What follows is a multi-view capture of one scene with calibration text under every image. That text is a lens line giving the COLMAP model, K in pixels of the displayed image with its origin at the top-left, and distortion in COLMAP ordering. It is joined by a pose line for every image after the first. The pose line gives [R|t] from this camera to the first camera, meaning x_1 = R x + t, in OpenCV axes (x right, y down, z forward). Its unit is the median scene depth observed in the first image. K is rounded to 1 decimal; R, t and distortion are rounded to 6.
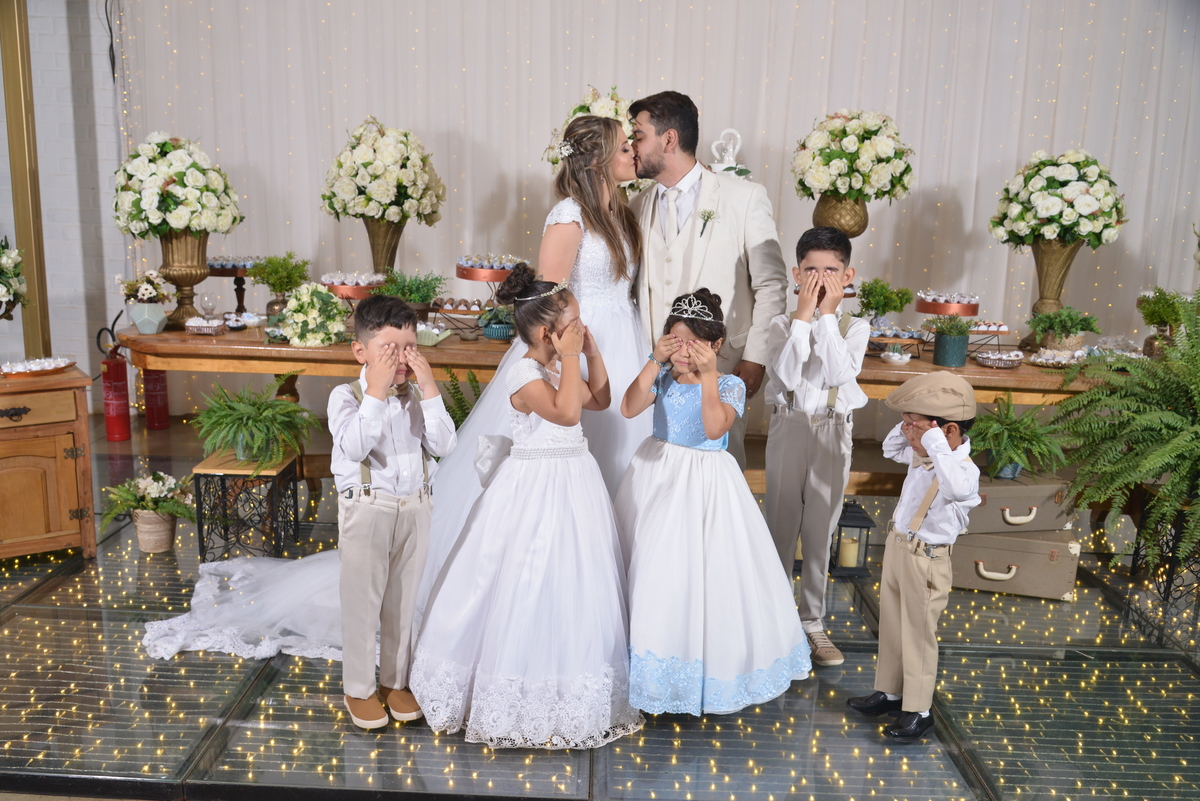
lens RADIAL K [[1046.8, 0, 590.7], [0, 1046.8, 429.5], [0, 0, 1]] dist [-0.044976, 0.009018]
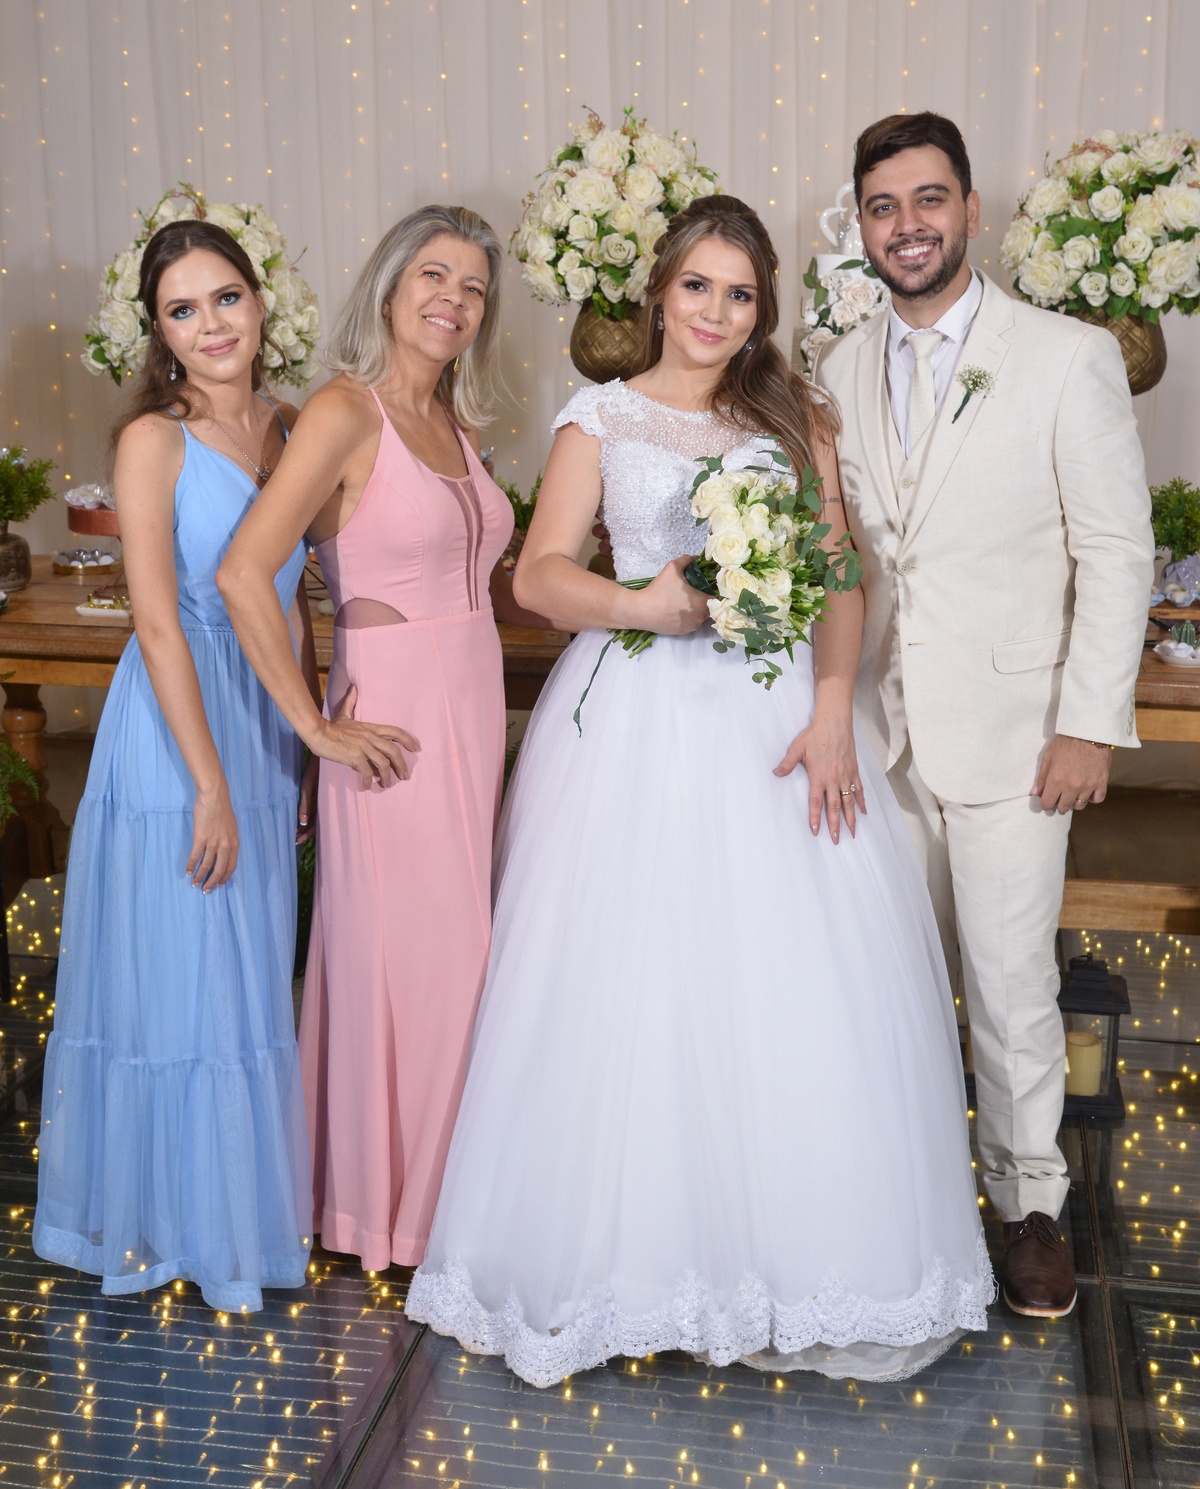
lens RADIAL K [[1972.5, 0, 606.1], [0, 1972.5, 636.8], [0, 0, 1]] dist [-0.044585, 0.027757]
pose [[0.985441, 0.001349, -0.170010, 0.174158], [-0.007992, 0.999231, -0.038394, -0.037228], [0.169827, 0.039194, 0.984694, 0.072861]]
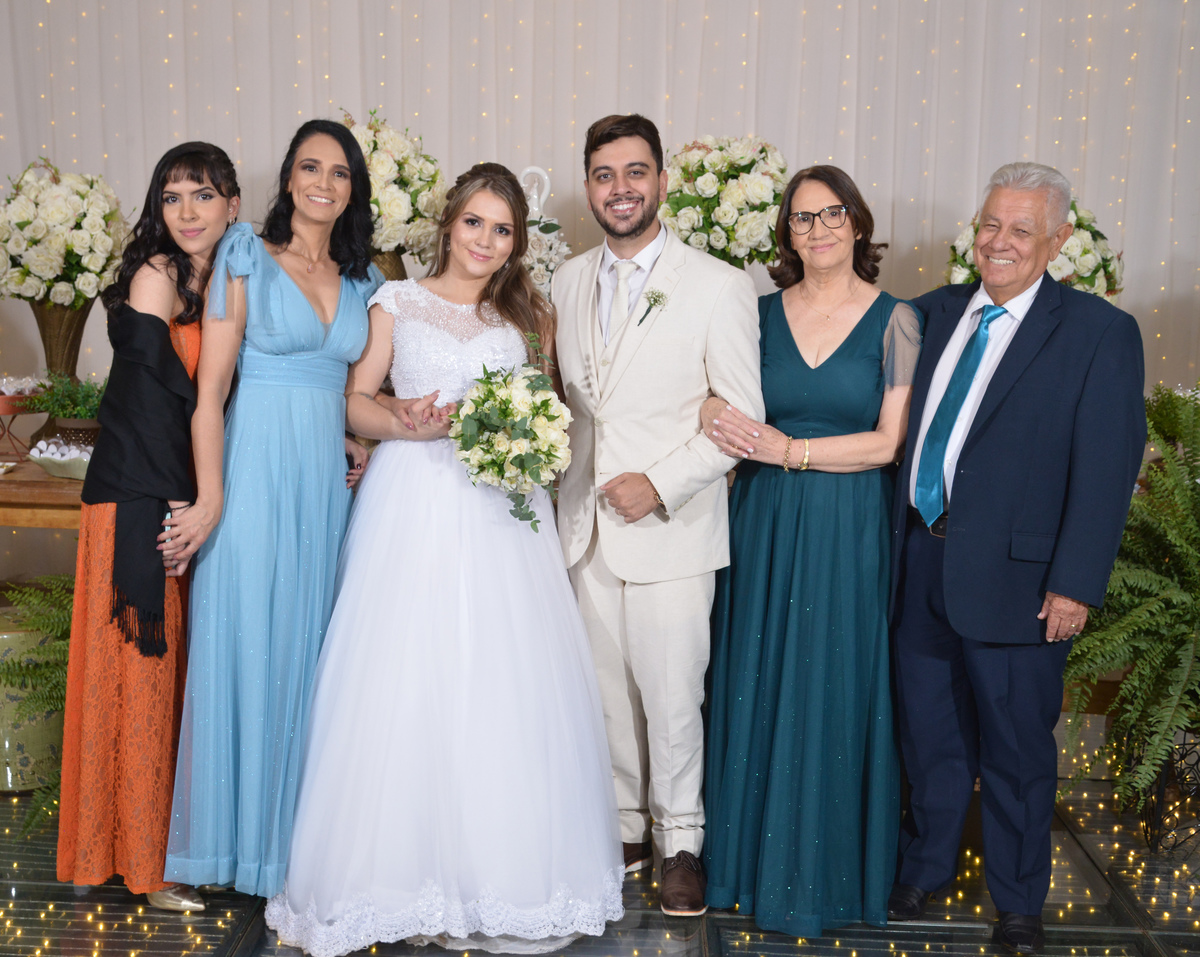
lens RADIAL K [[1506.3, 0, 574.5], [0, 1506.3, 511.3], [0, 0, 1]] dist [-0.059812, 0.052871]
pose [[0.999472, -0.005621, -0.031996, 0.190128], [0.003866, 0.998498, -0.054658, -0.002722], [0.032255, 0.054506, 0.997992, 0.008767]]
